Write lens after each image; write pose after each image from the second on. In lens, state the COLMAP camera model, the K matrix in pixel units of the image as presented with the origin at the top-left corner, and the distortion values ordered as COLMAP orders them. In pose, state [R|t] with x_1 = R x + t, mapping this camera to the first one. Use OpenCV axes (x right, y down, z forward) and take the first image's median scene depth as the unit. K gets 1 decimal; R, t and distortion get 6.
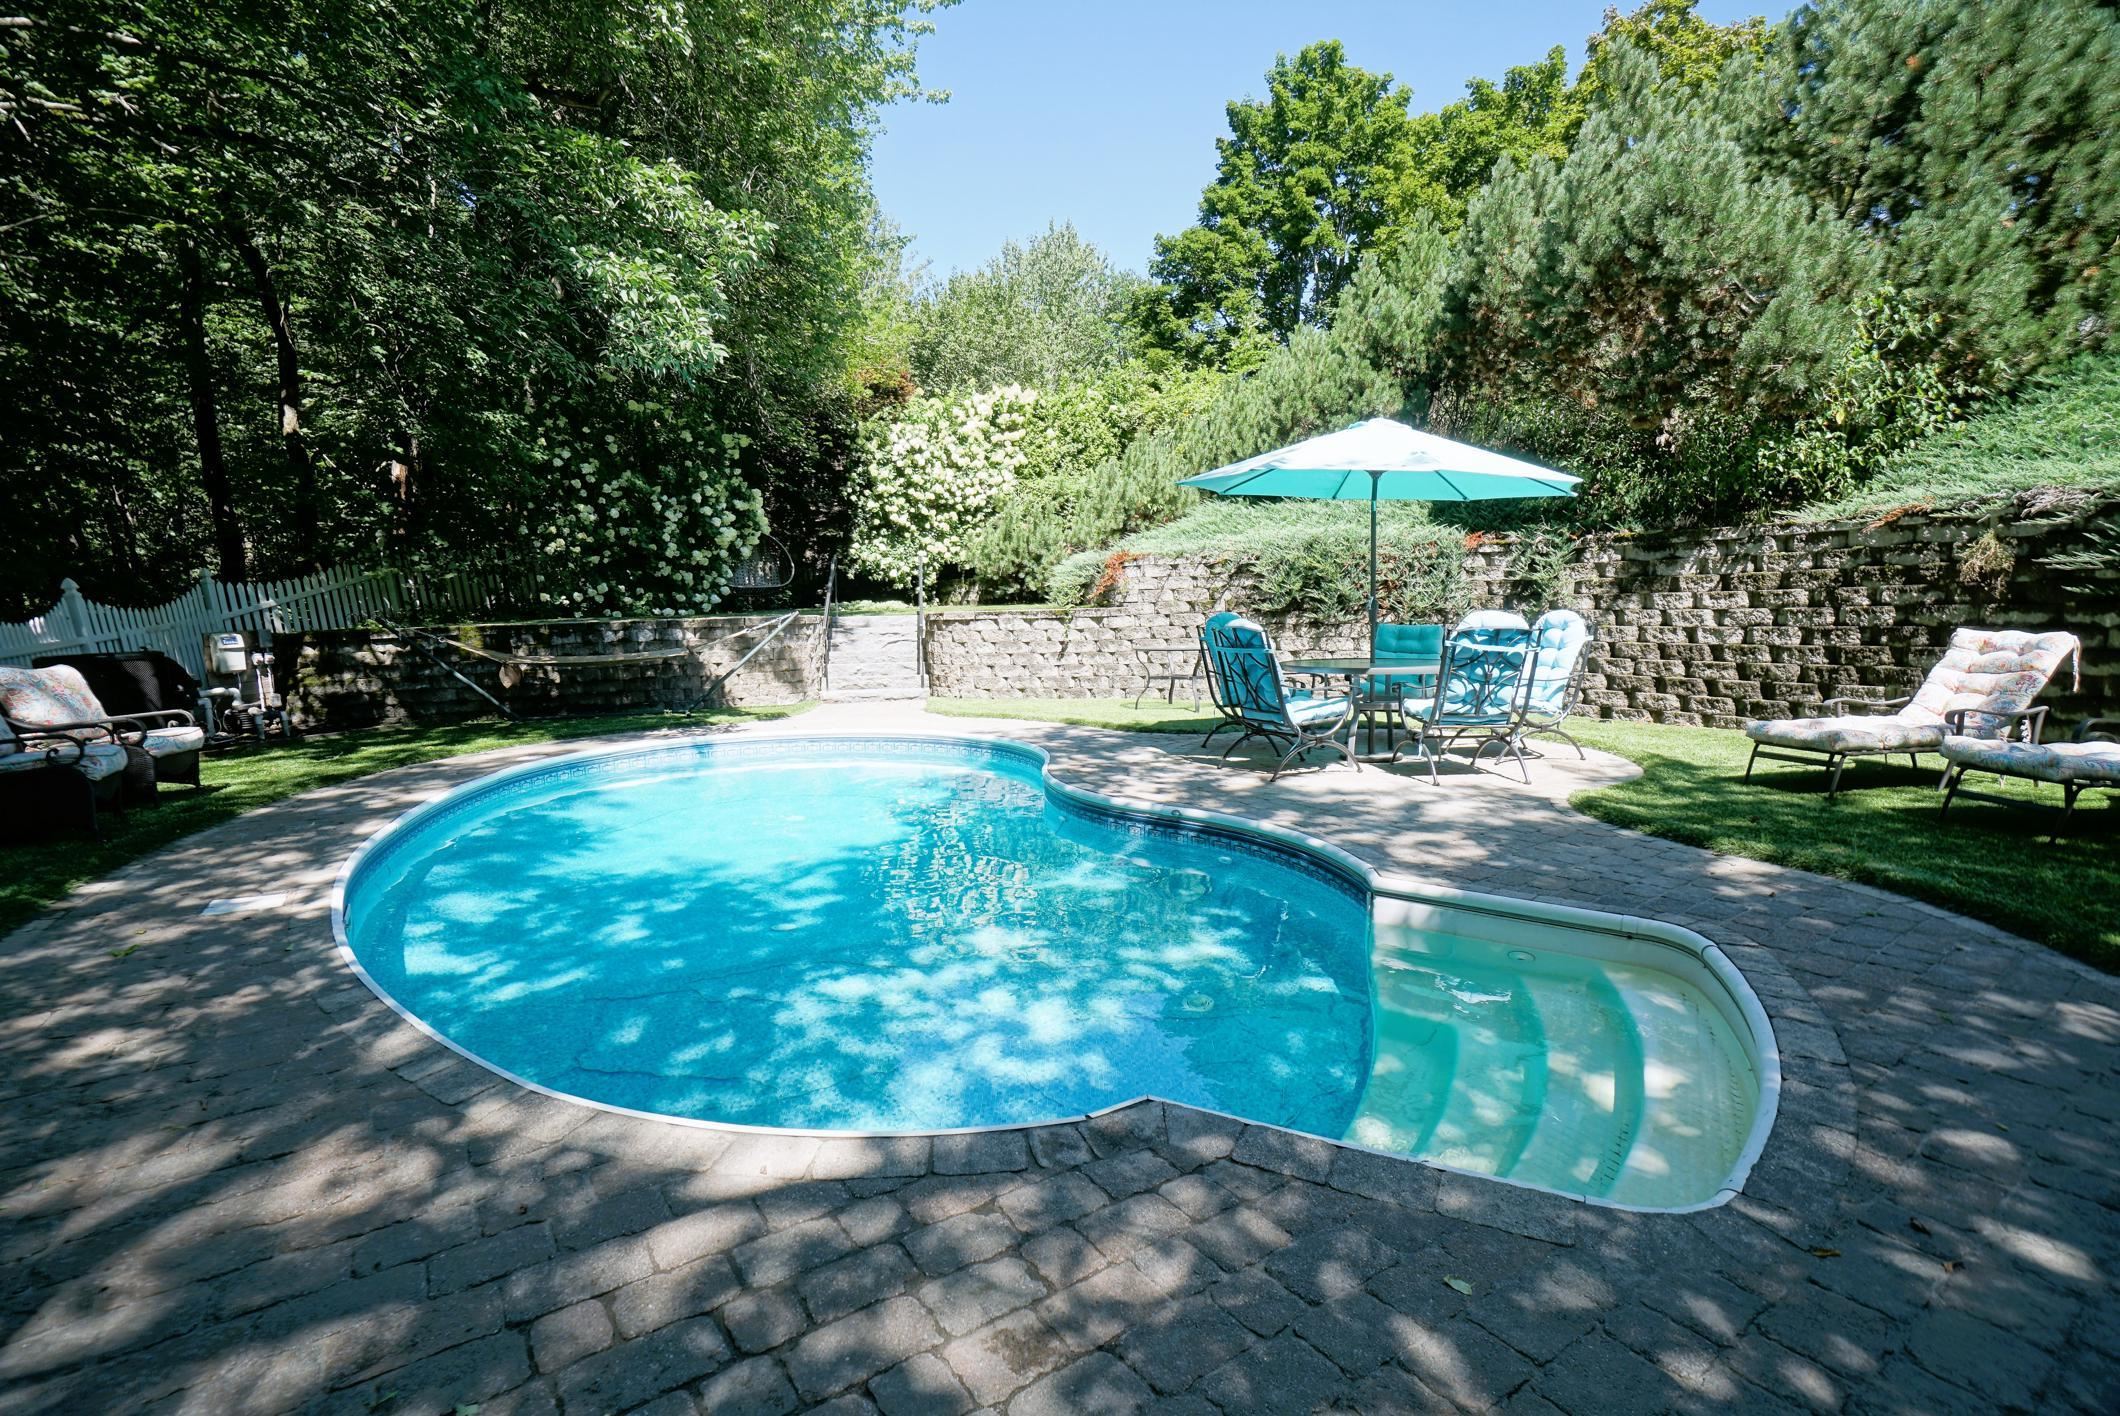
lens RADIAL K [[980.0, 0, 1063.2], [0, 980.0, 708.5], [0, 0, 1]] dist [-0.043573, 0.011386]
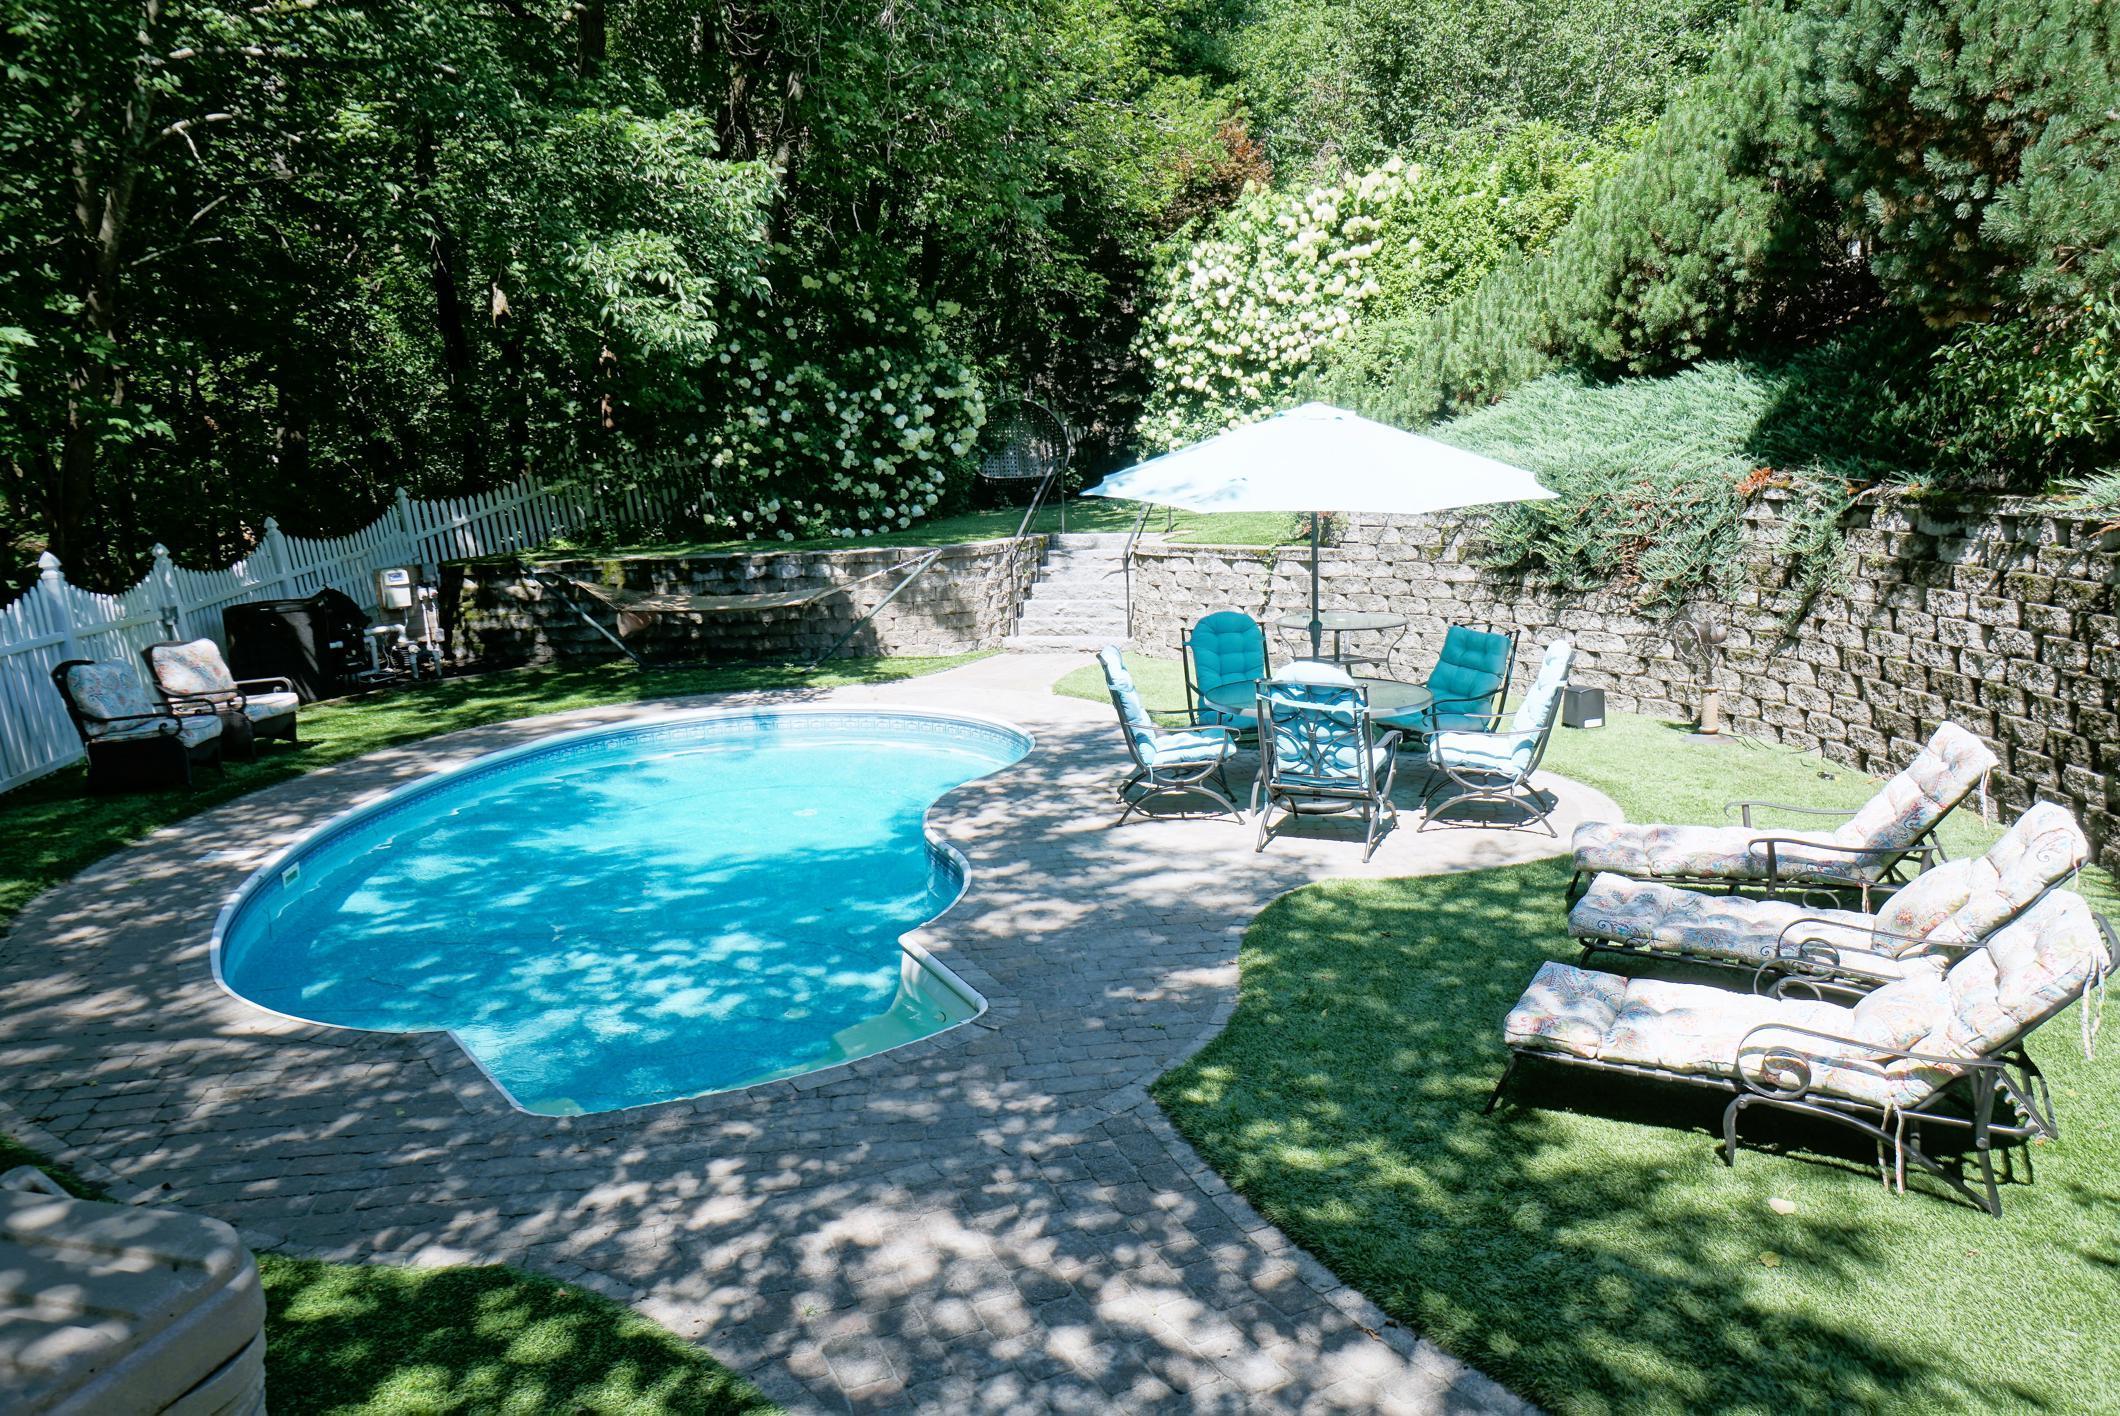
lens RADIAL K [[1628.6, 0, 1057.2], [0, 1628.6, 723.1], [0, 0, 1]] dist [0.064355, -0.005772]
pose [[0.893719, 0.071227, -0.442937, 0.438173], [-0.030397, 0.994661, 0.098616, -0.090511], [0.447596, -0.074671, 0.891113, -0.205054]]
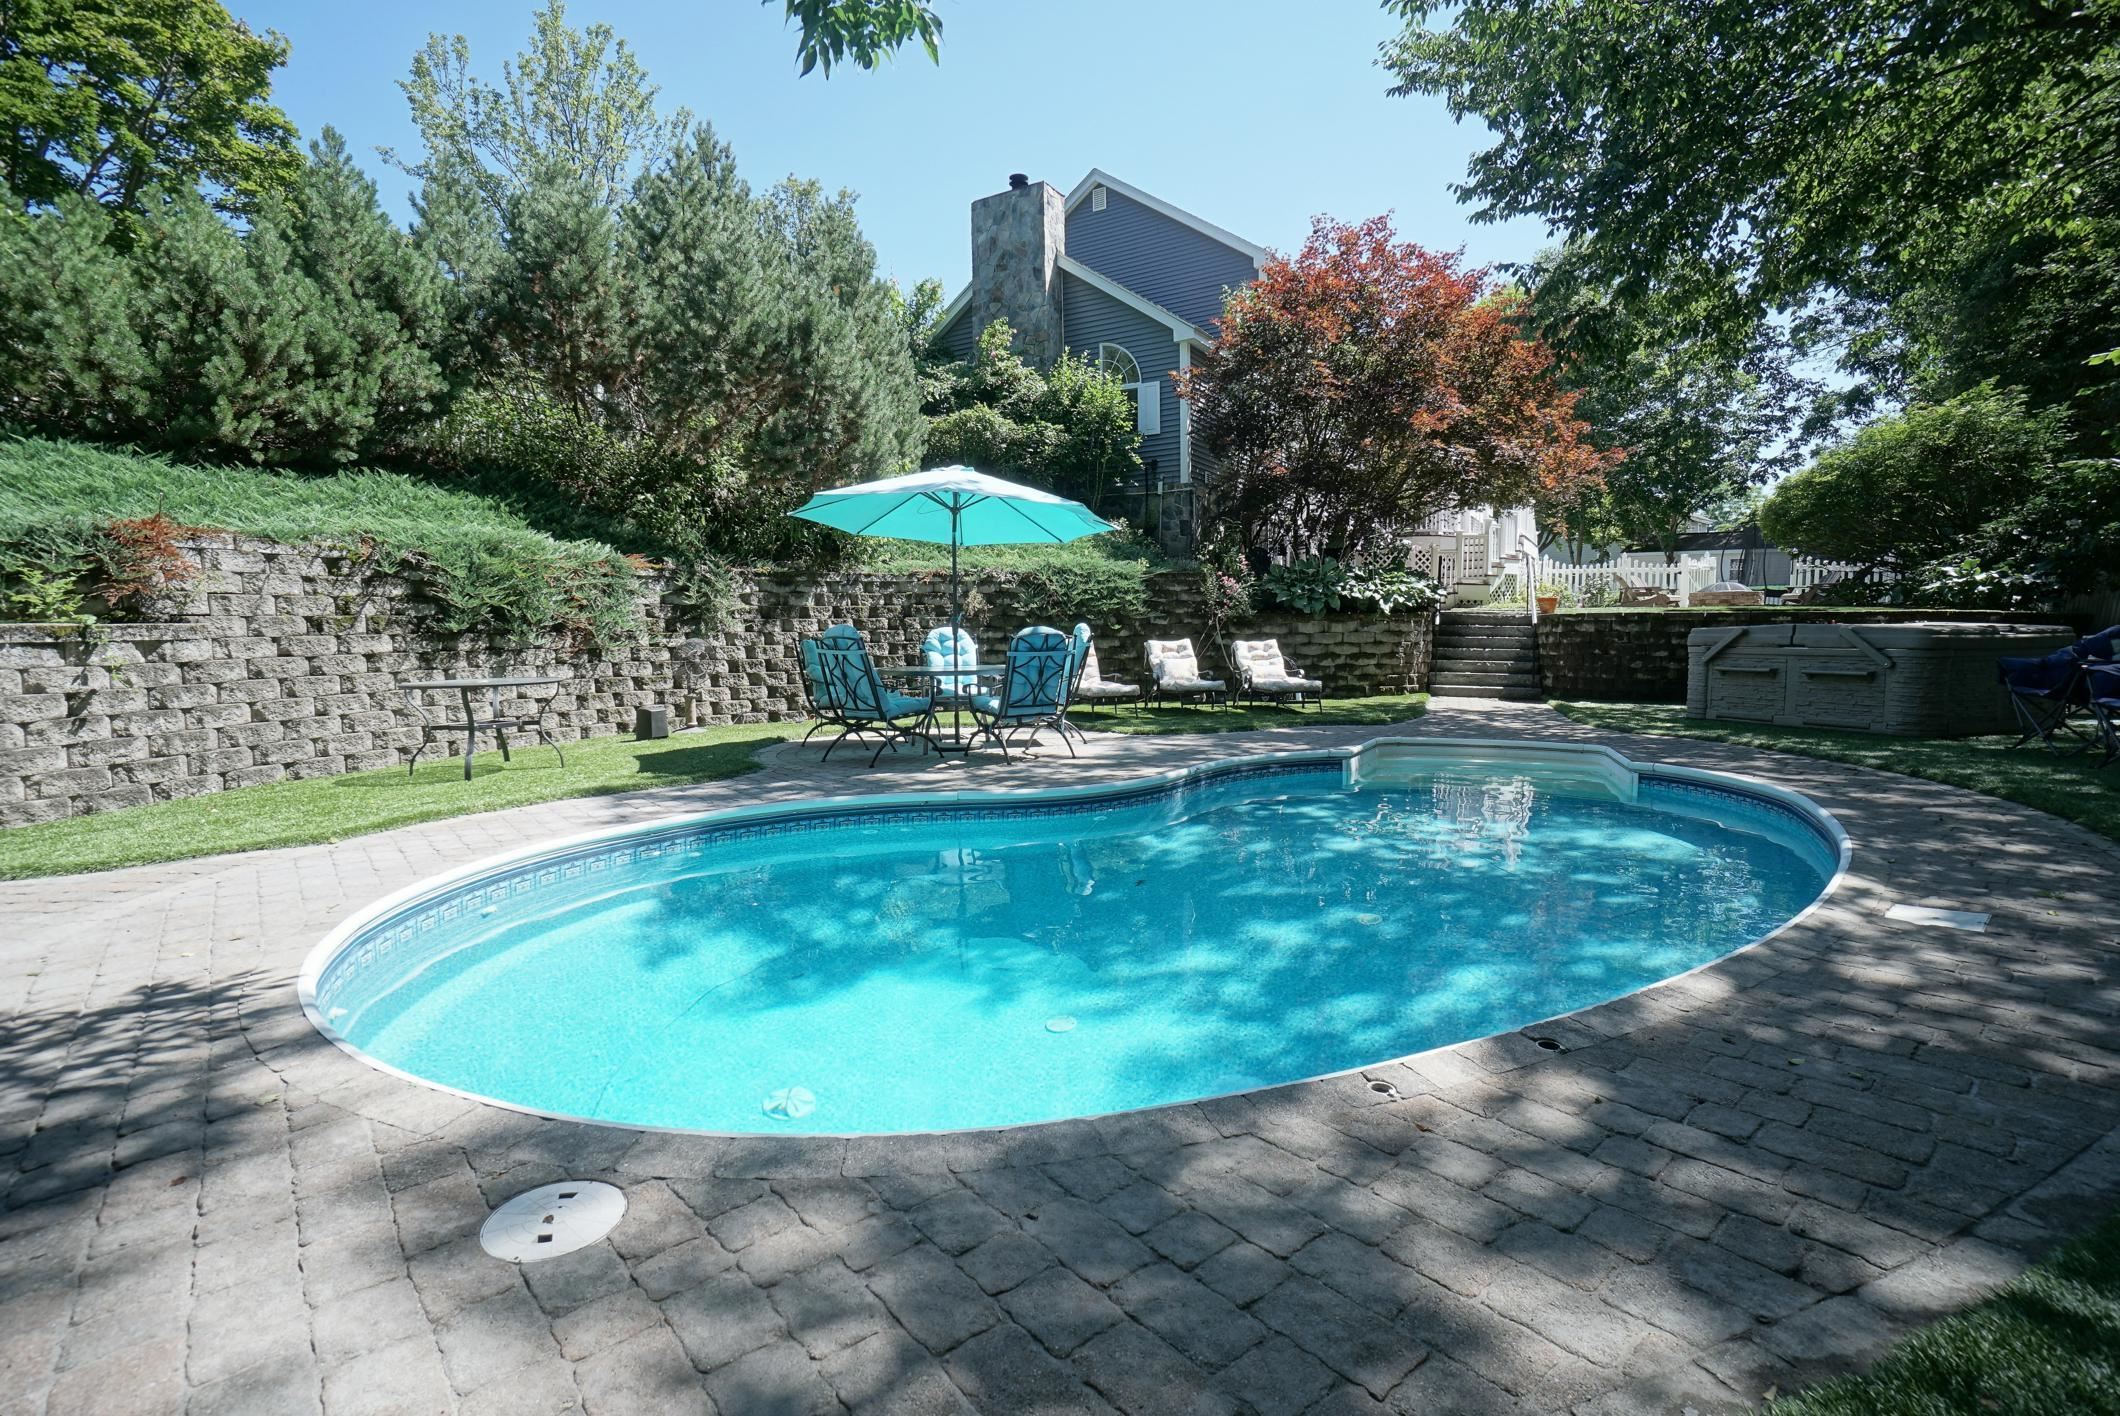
lens RADIAL K [[980.0, 0, 1052.5], [0, 980.0, 709.1], [0, 0, 1]] dist [-0.043573, 0.011386]
pose [[-0.142437, -0.057884, 0.988110, -0.533758], [0.114265, 0.990653, 0.074504, -0.043732], [-0.983186, 0.123519, -0.134491, 0.633560]]
